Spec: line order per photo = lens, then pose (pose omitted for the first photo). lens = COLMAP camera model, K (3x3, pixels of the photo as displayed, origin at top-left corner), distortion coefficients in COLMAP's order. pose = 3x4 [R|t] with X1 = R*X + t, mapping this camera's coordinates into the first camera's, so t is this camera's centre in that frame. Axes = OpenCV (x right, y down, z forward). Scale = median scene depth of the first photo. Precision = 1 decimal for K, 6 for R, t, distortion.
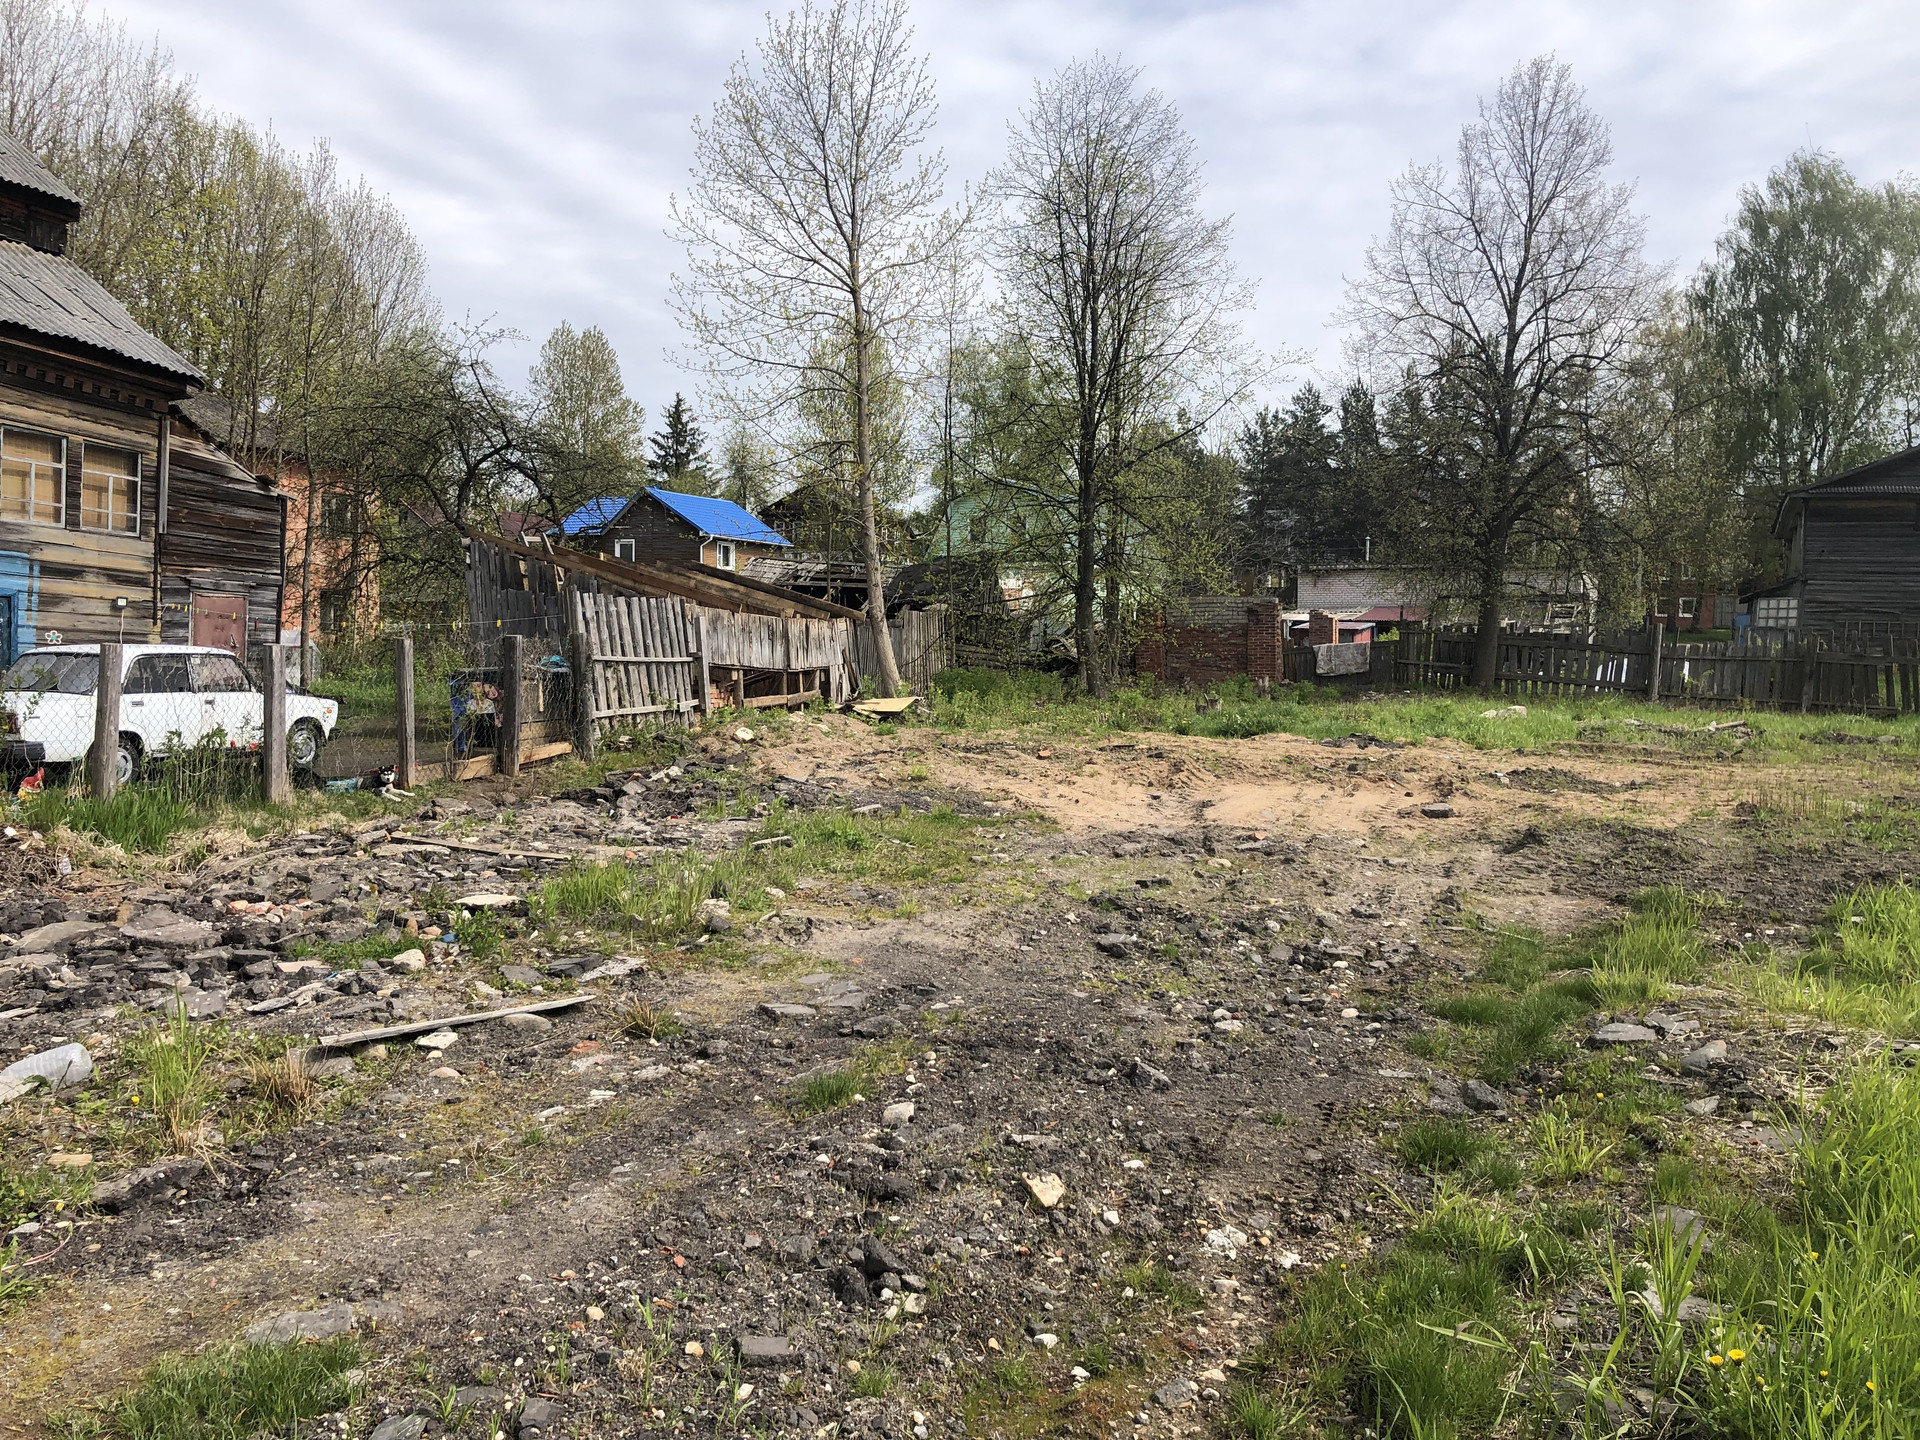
lens RADIAL K [[1584.7, 0, 954.1], [0, 1584.7, 674.5], [0, 0, 1]] dist [0.012159, 0.009526]
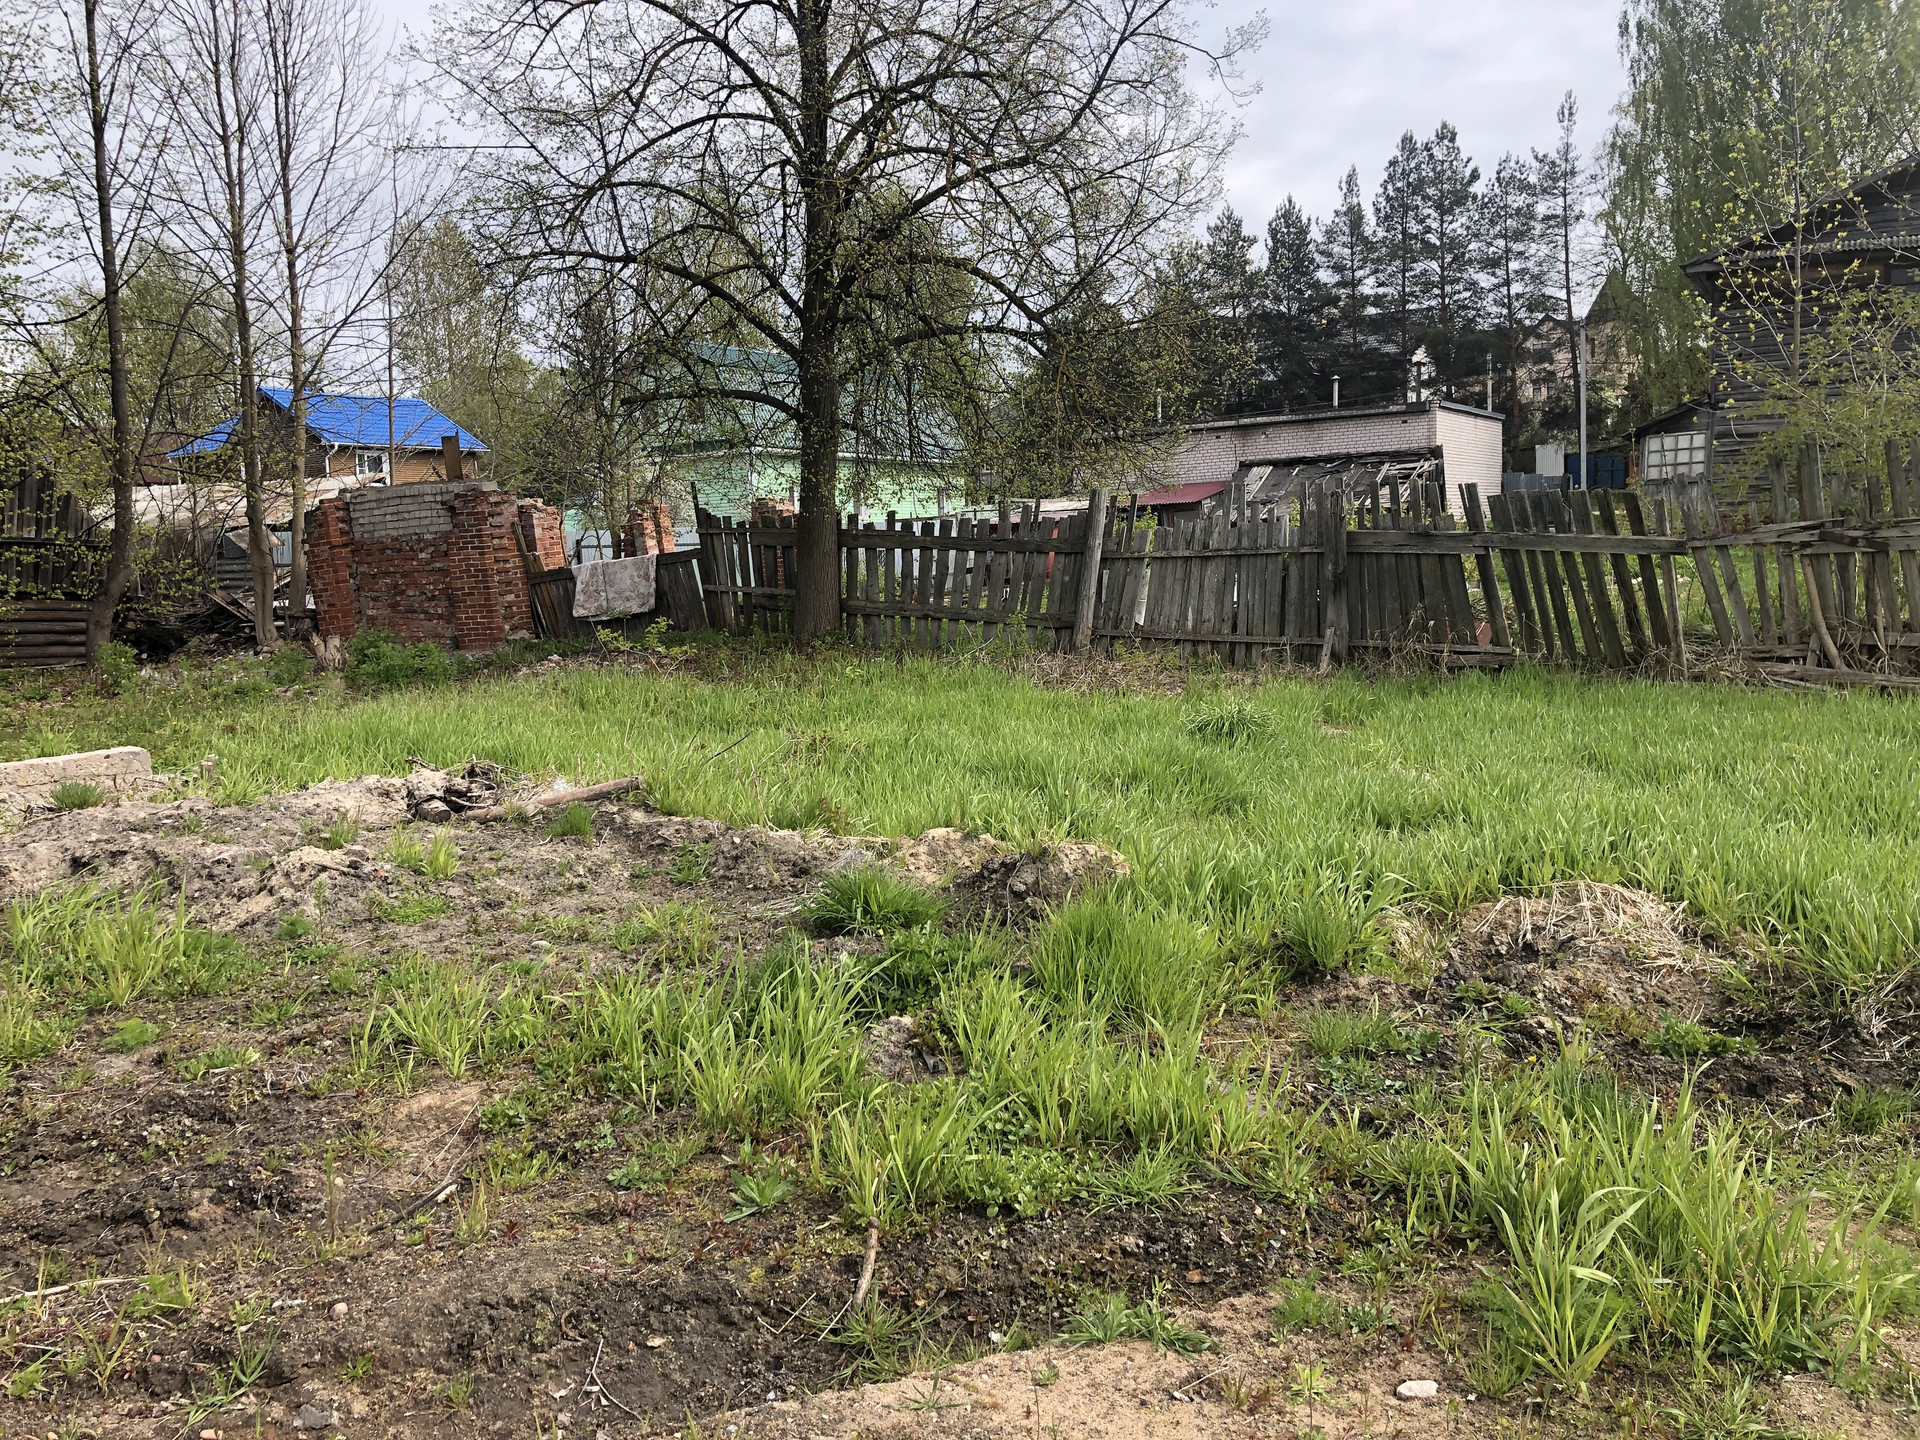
lens RADIAL K [[1584.7, 0, 954.1], [0, 1584.7, 674.5], [0, 0, 1]] dist [0.012159, 0.009526]
pose [[0.994532, -0.049709, -0.091844, 0.274642], [0.055298, 0.996705, 0.059345, -0.004227], [0.088592, -0.064099, 0.994003, 0.310567]]
